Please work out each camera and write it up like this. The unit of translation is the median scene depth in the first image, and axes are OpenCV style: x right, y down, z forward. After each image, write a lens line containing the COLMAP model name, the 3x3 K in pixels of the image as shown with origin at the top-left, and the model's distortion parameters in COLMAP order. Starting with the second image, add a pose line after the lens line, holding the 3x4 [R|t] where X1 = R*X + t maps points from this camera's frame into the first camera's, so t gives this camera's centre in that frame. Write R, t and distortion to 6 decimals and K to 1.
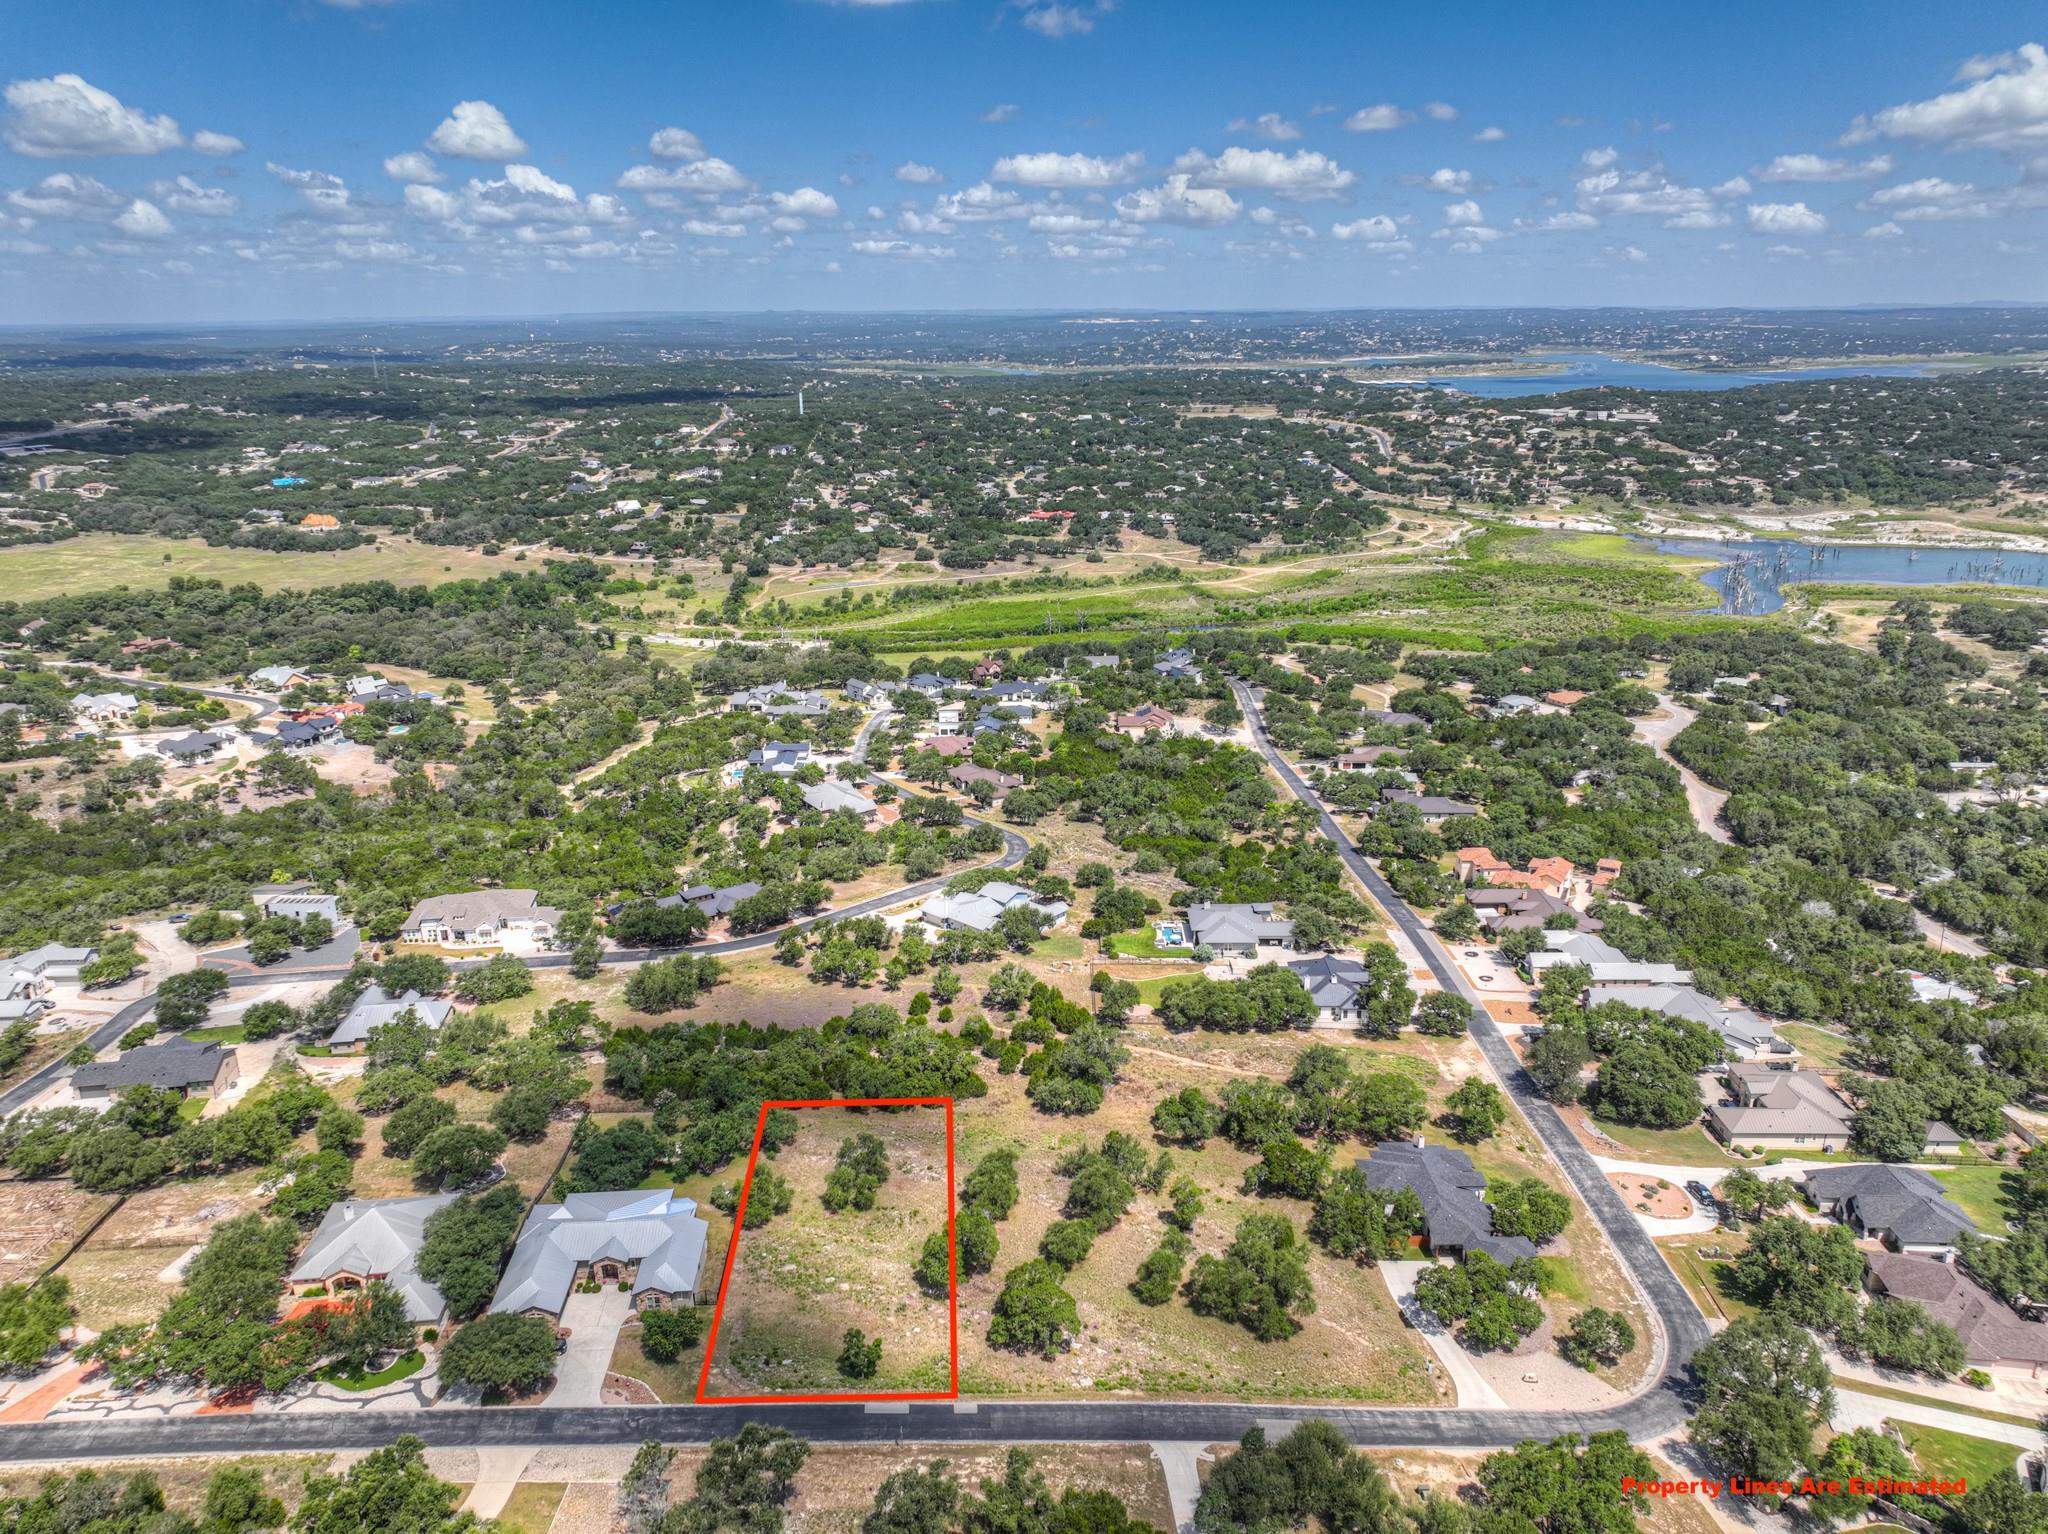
lens RADIAL K [[1441.7, 0, 1022.1], [0, 1441.7, 761.3], [0, 0, 1]] dist [-0.004843, 0.024617]
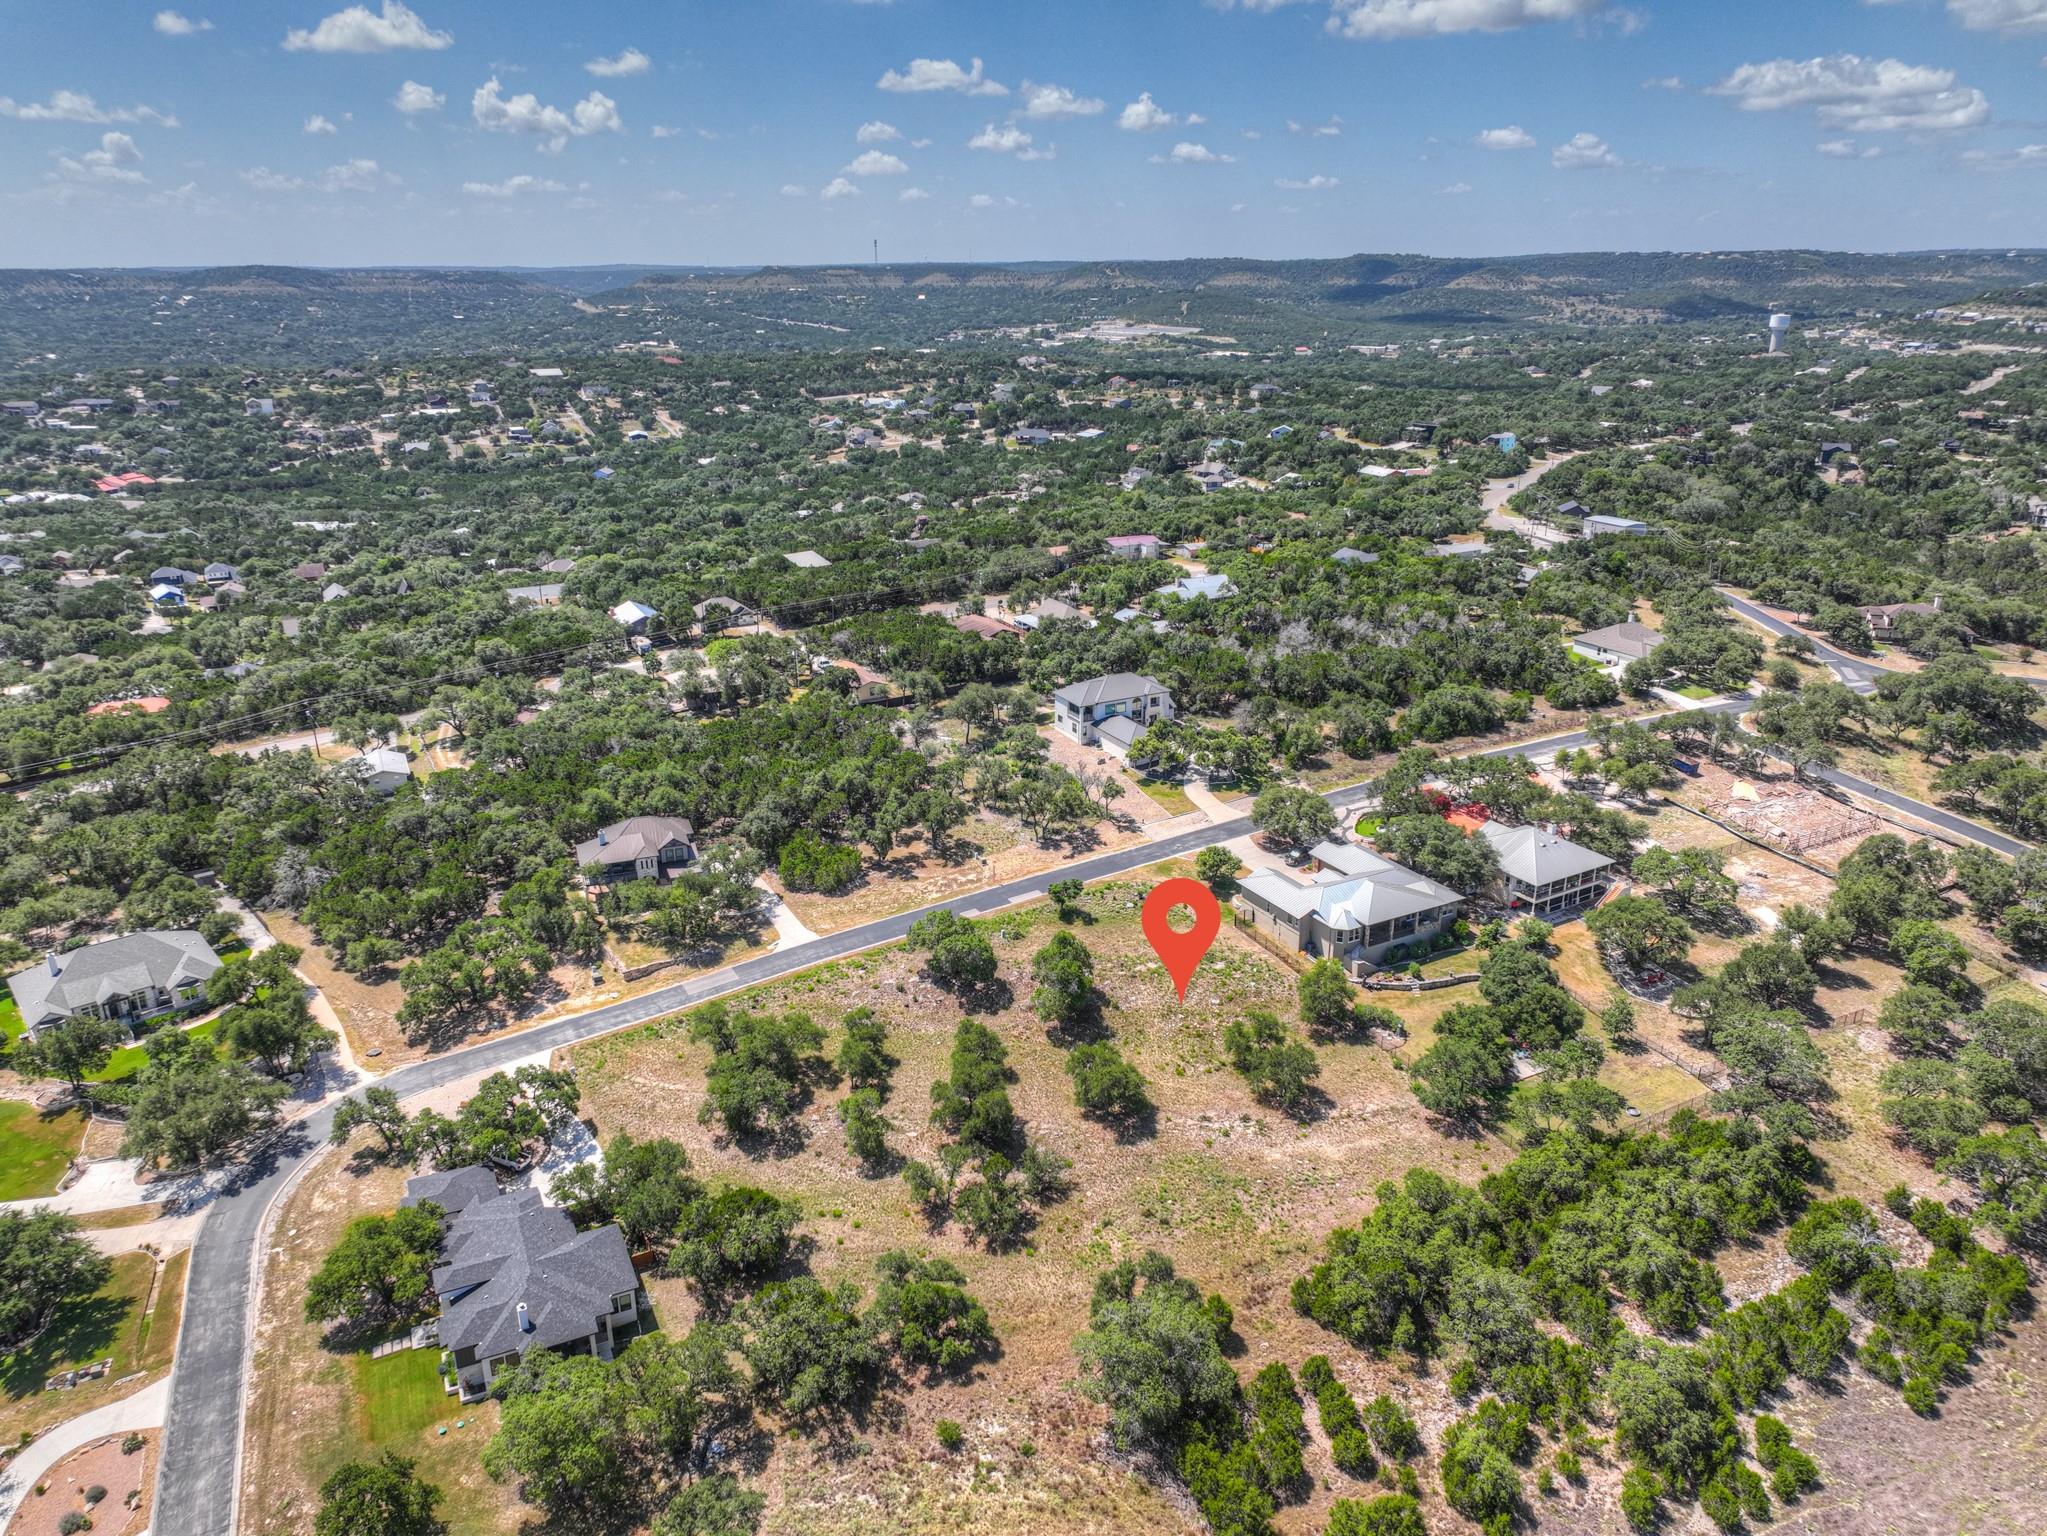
lens RADIAL K [[1441.0, 0, 1024.3], [0, 1441.0, 754.4], [0, 0, 1]] dist [-0.004843, 0.024617]
pose [[-0.908060, 0.150271, -0.390954, 0.179431], [-0.113417, 0.810329, 0.574895, -0.177287], [0.403191, 0.566380, -0.718784, 0.861659]]
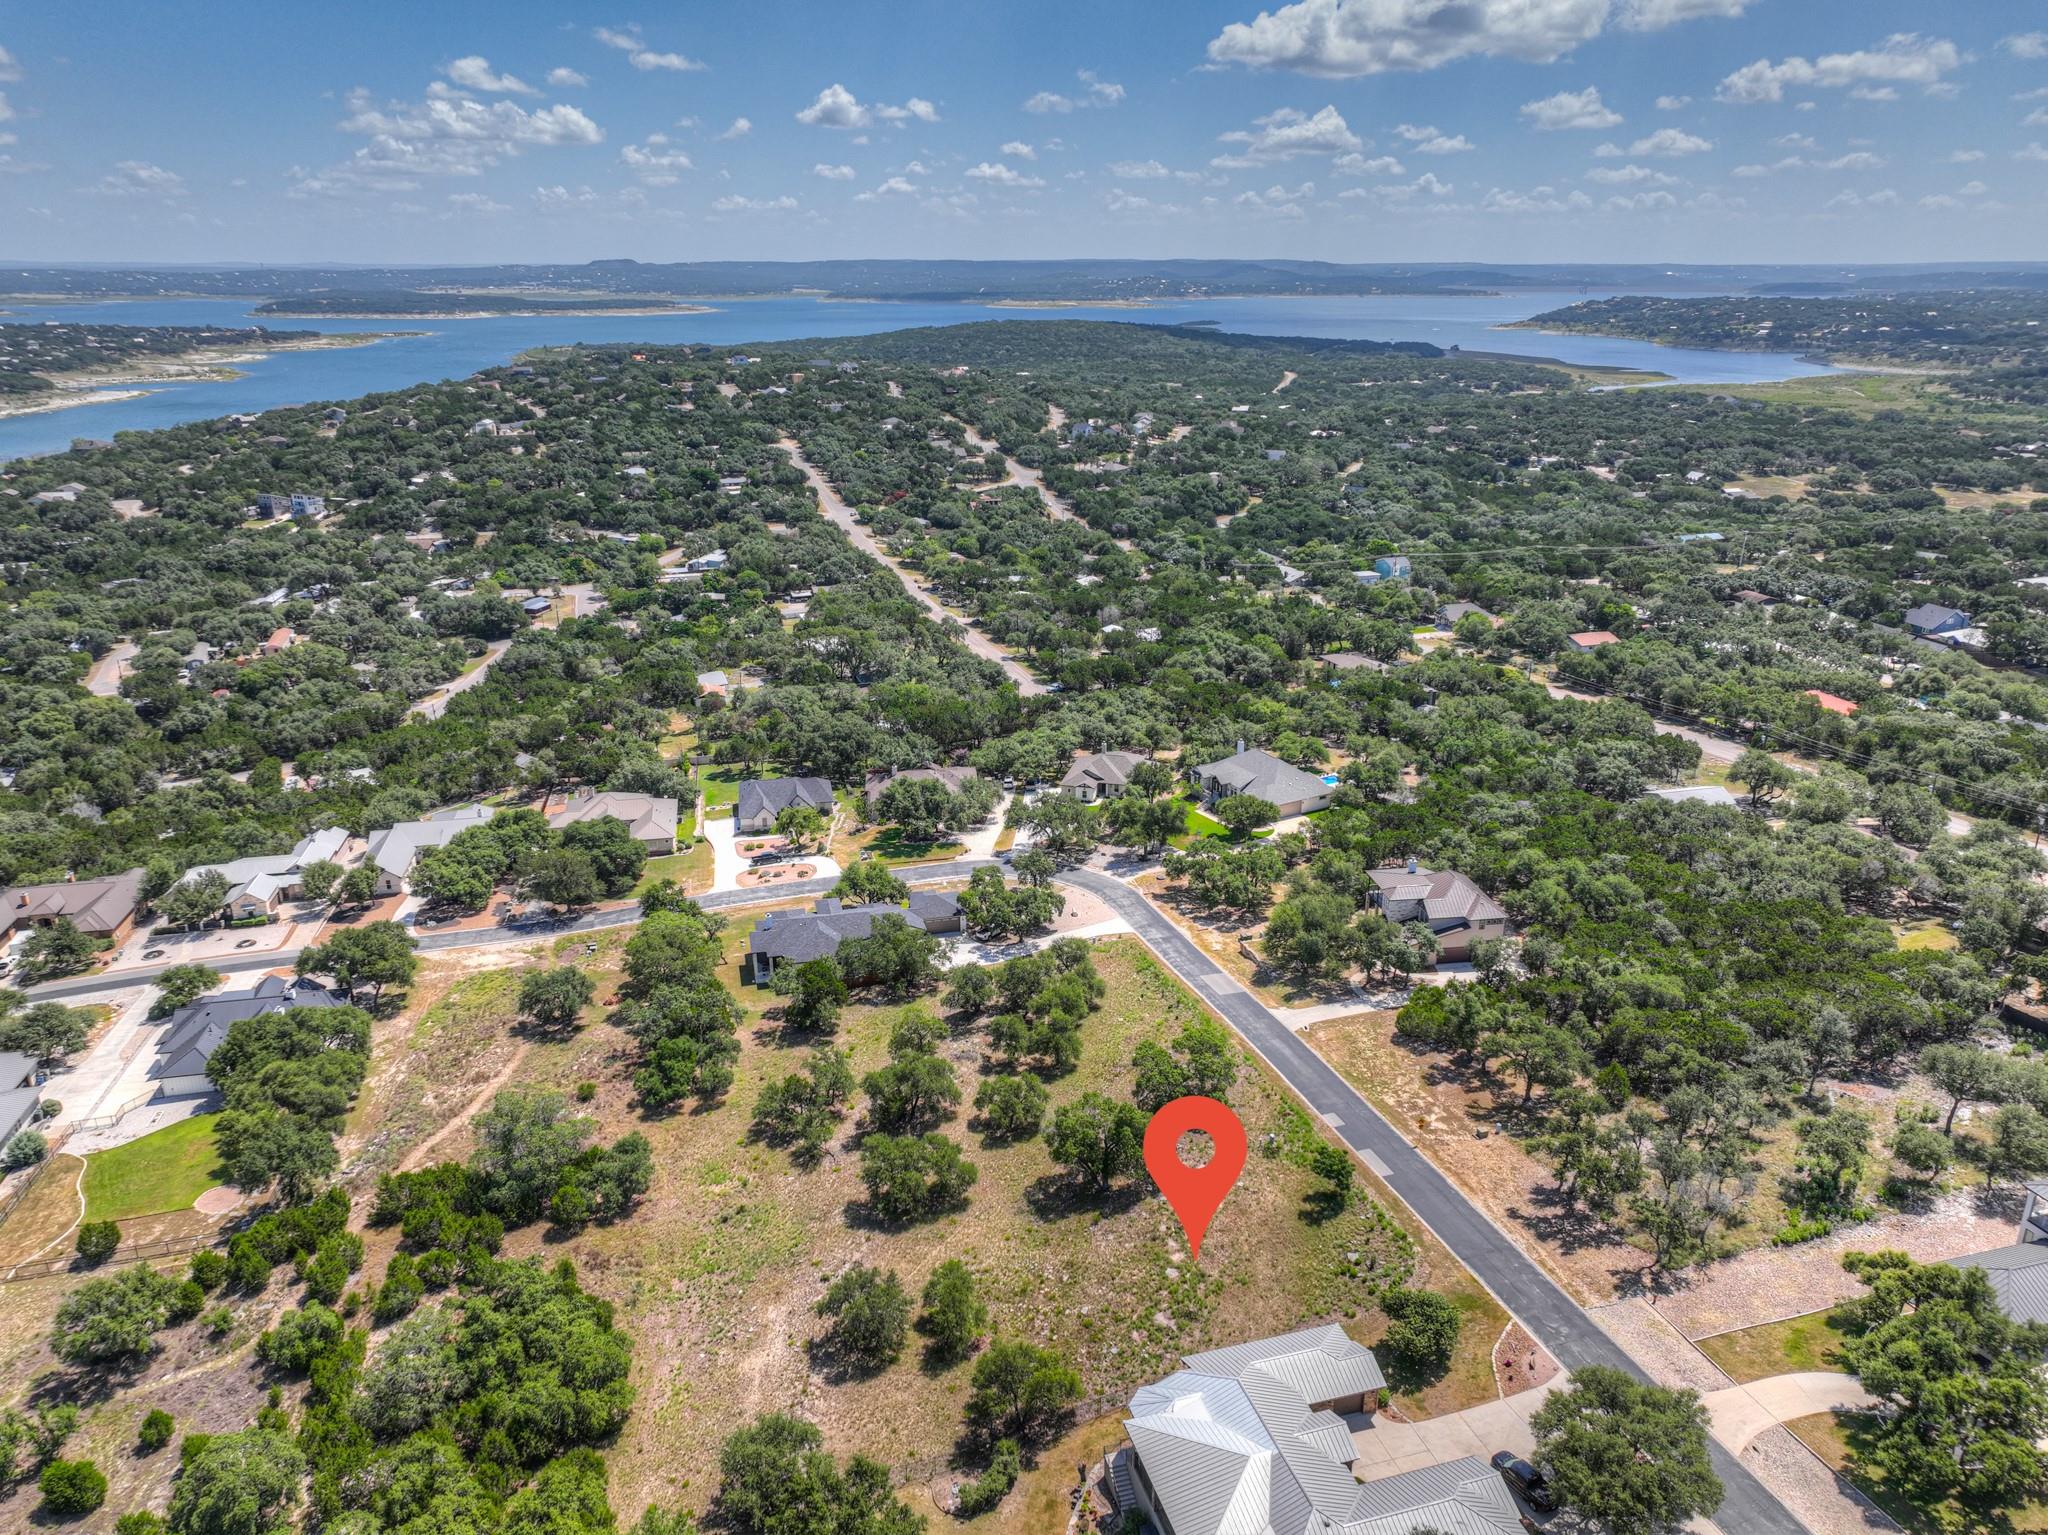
lens RADIAL K [[1441.7, 0, 1027.3], [0, 1441.7, 761.0], [0, 0, 1]] dist [-0.004843, 0.024617]
pose [[-0.219771, -0.312027, 0.924305, -0.373746], [0.296674, 0.881218, 0.368022, -0.077513], [-0.929347, 0.355098, -0.101096, 0.564397]]
